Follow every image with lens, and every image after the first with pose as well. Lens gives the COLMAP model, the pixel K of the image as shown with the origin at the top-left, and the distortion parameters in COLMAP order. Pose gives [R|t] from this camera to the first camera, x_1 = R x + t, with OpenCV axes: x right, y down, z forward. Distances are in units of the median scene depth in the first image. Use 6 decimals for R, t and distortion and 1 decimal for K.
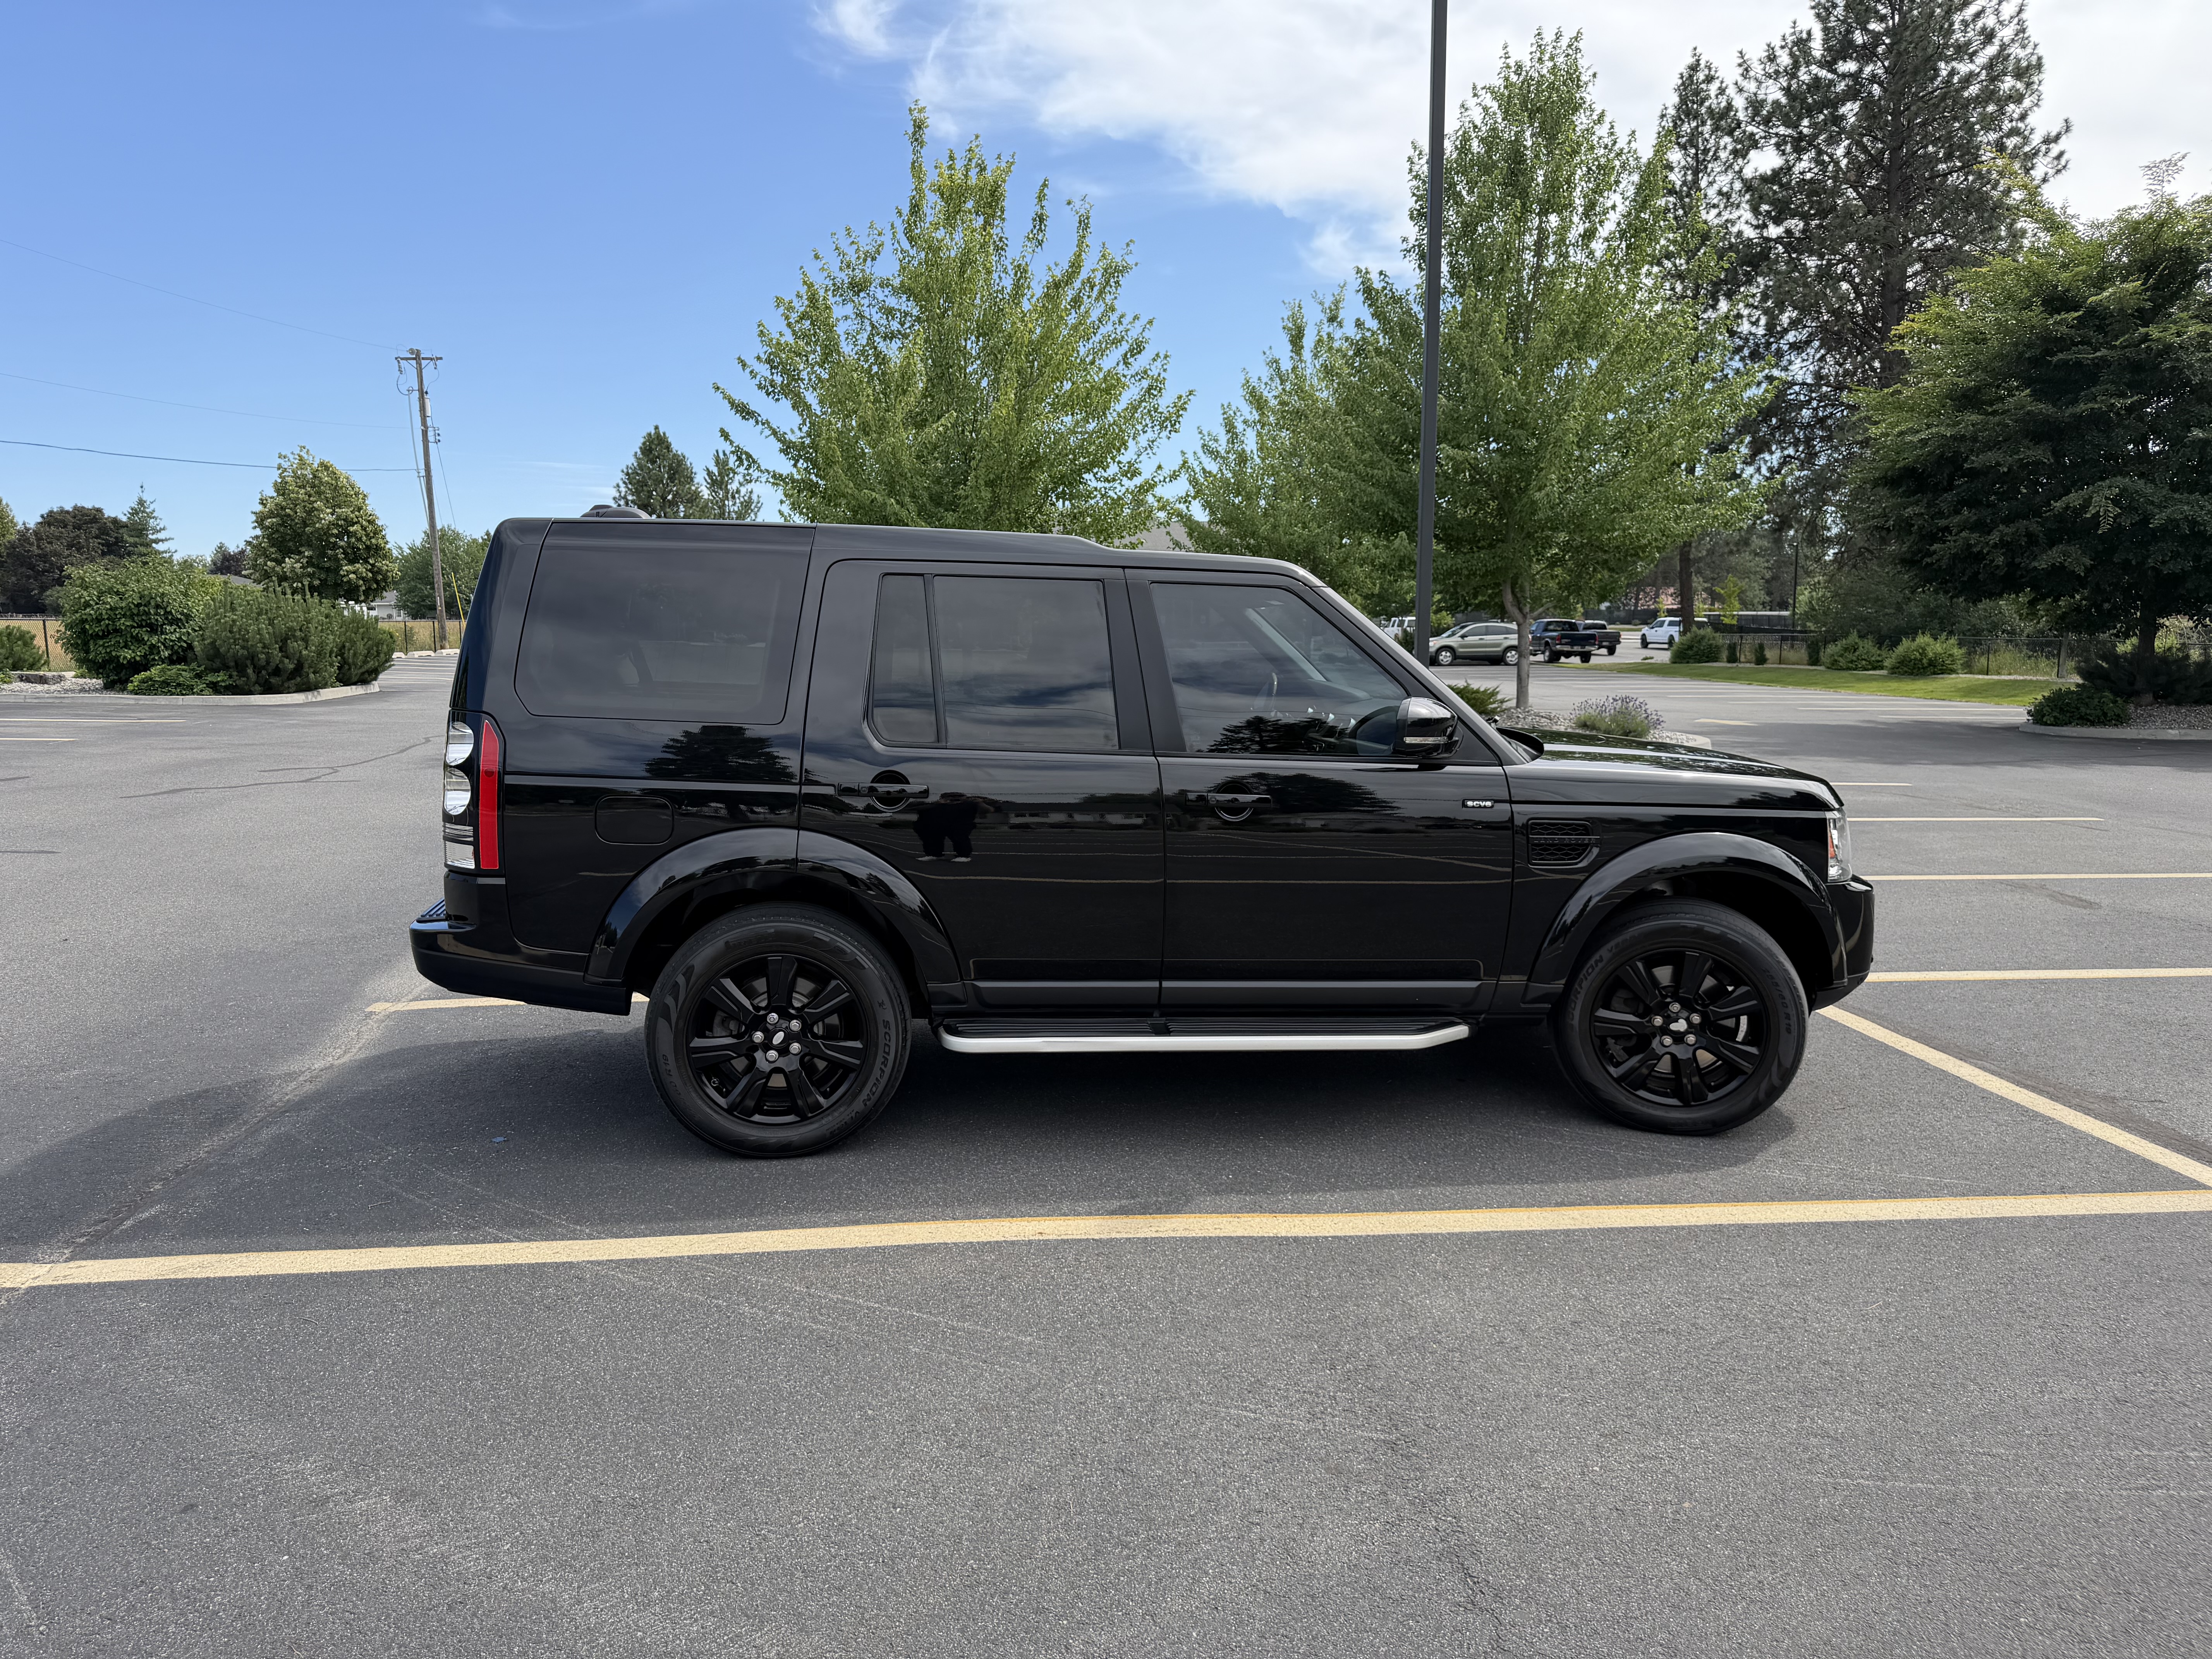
lens RADIAL K [[1545.7, 0, 1103.6], [0, 1545.7, 821.1], [0, 0, 1]] dist [0.040935, -0.055523]
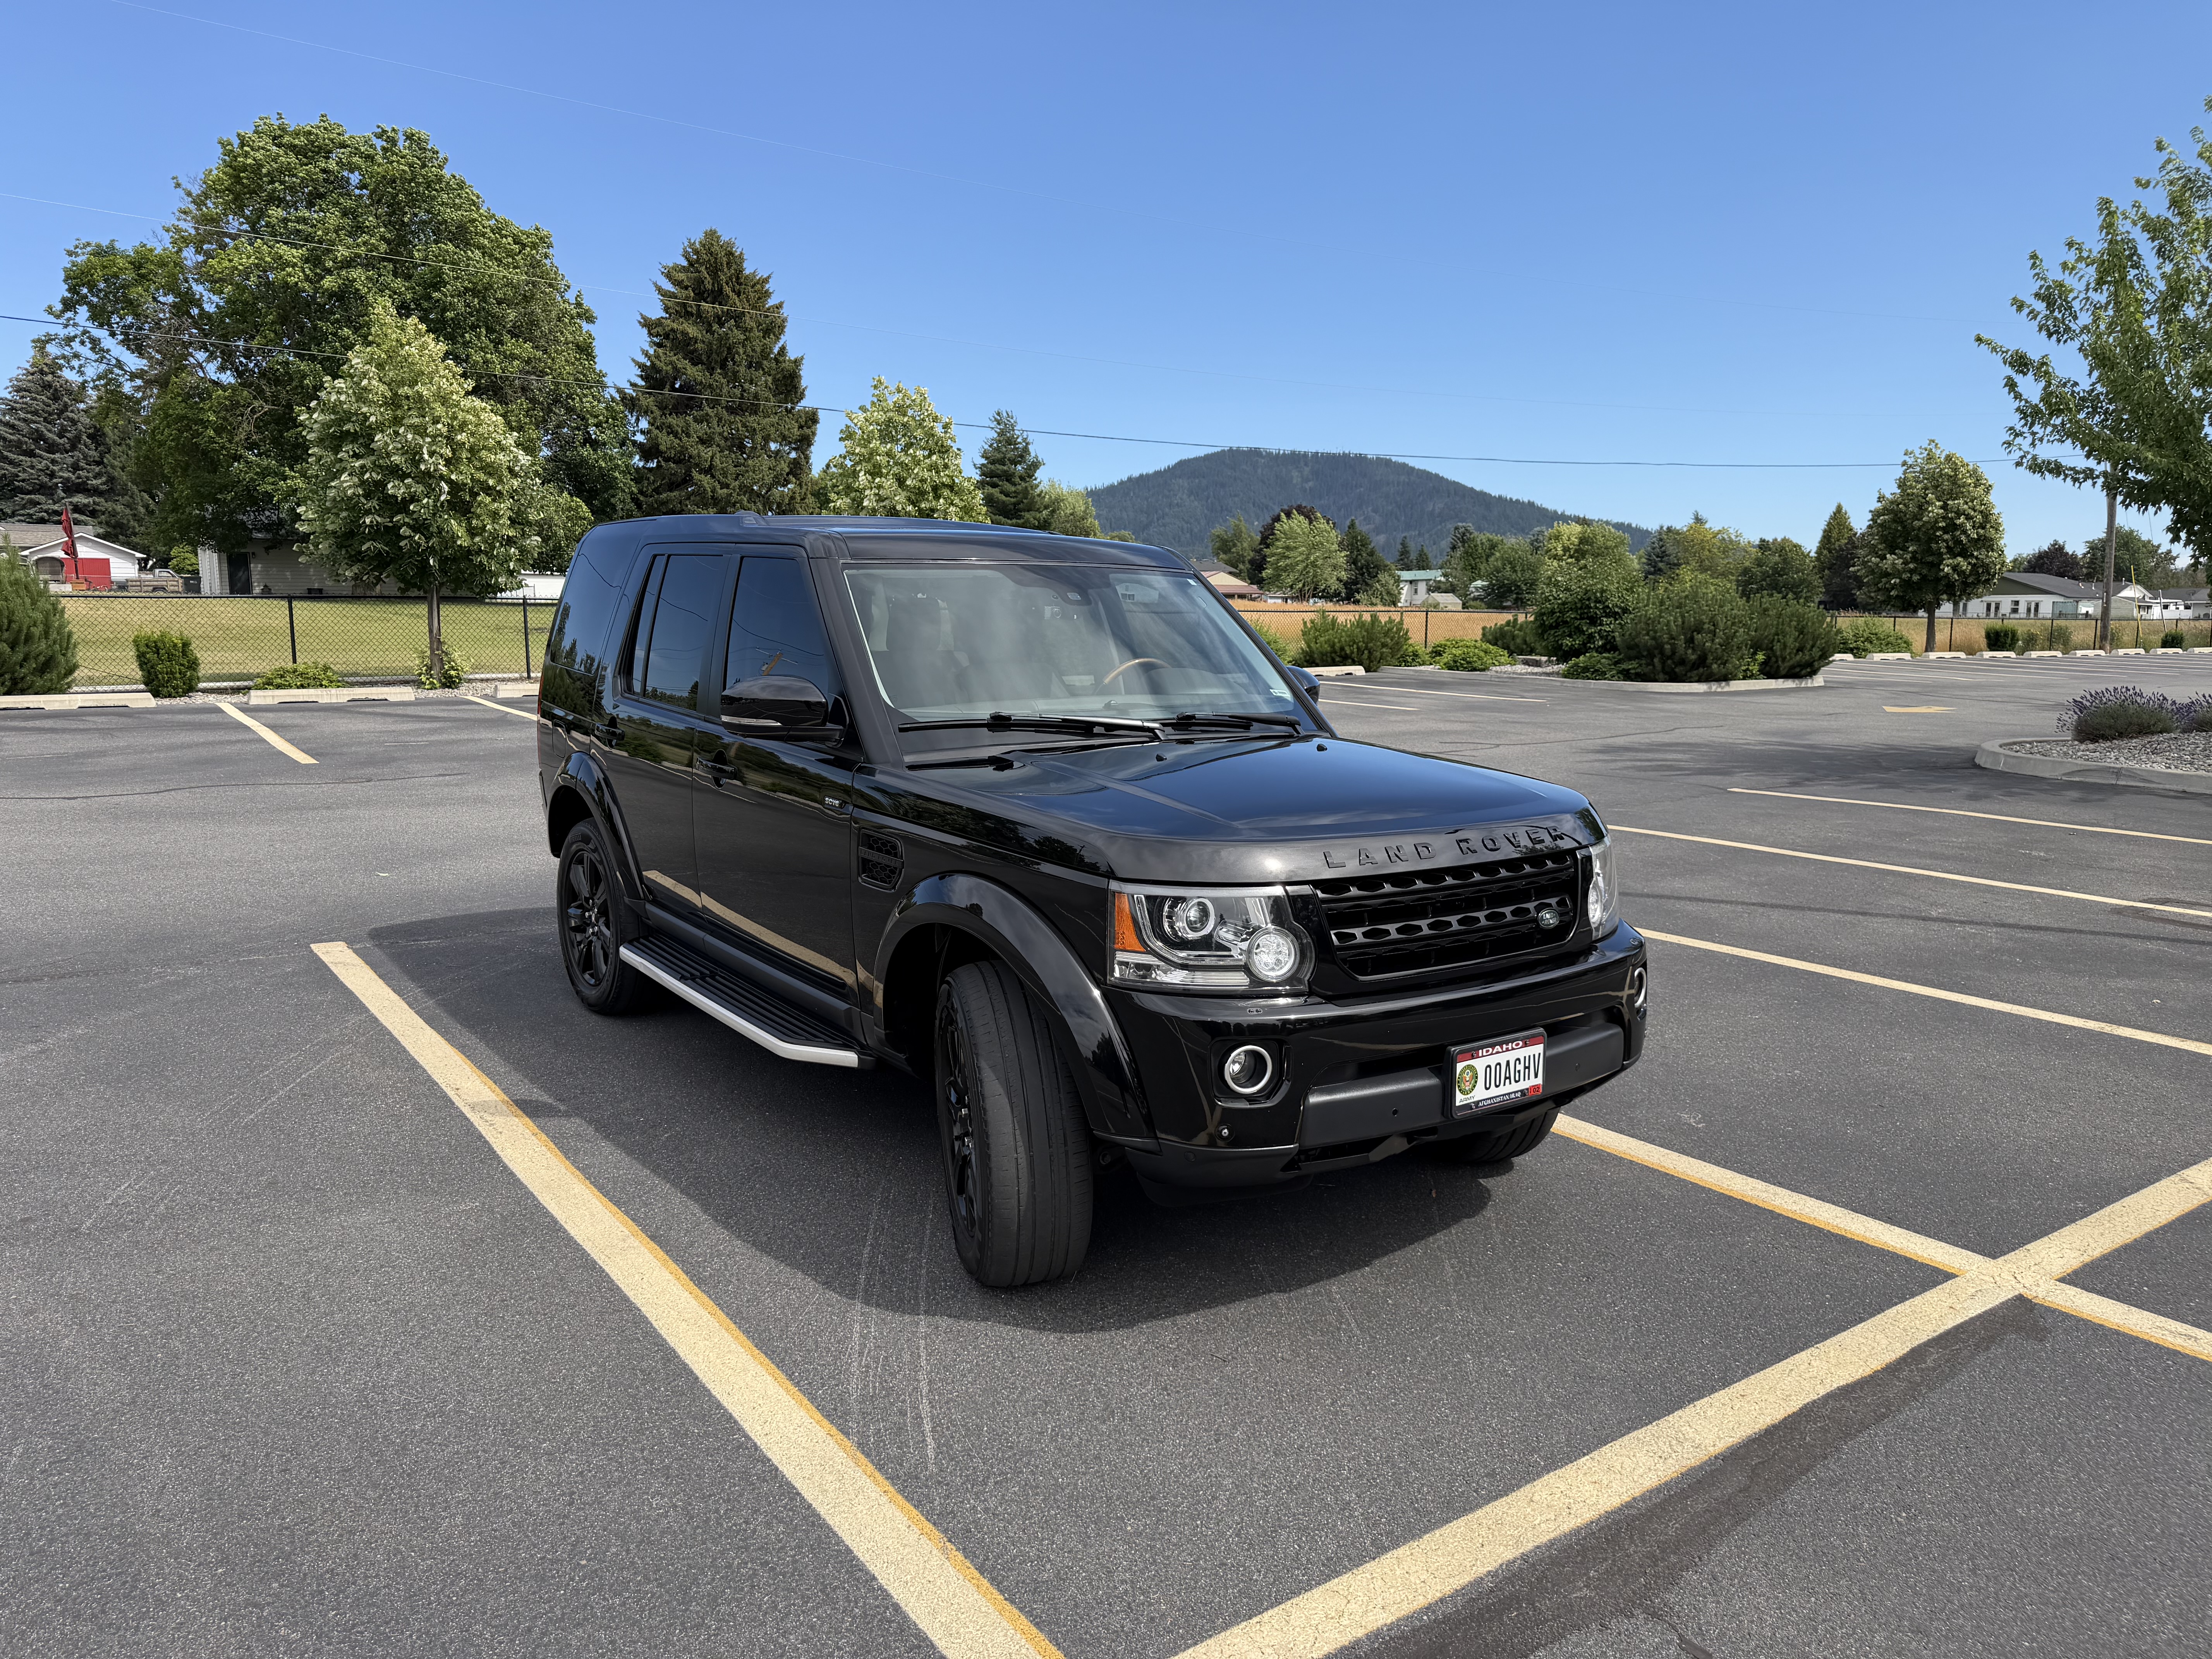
lens RADIAL K [[1545.7, 0, 1119.3], [0, 1545.7, 837.9], [0, 0, 1]] dist [0.040935, -0.055523]
pose [[0.485833, 0.129694, -0.864376, 0.216260], [-0.119975, 0.989465, 0.081030, -0.016101], [0.865779, 0.064337, 0.496274, 0.141463]]
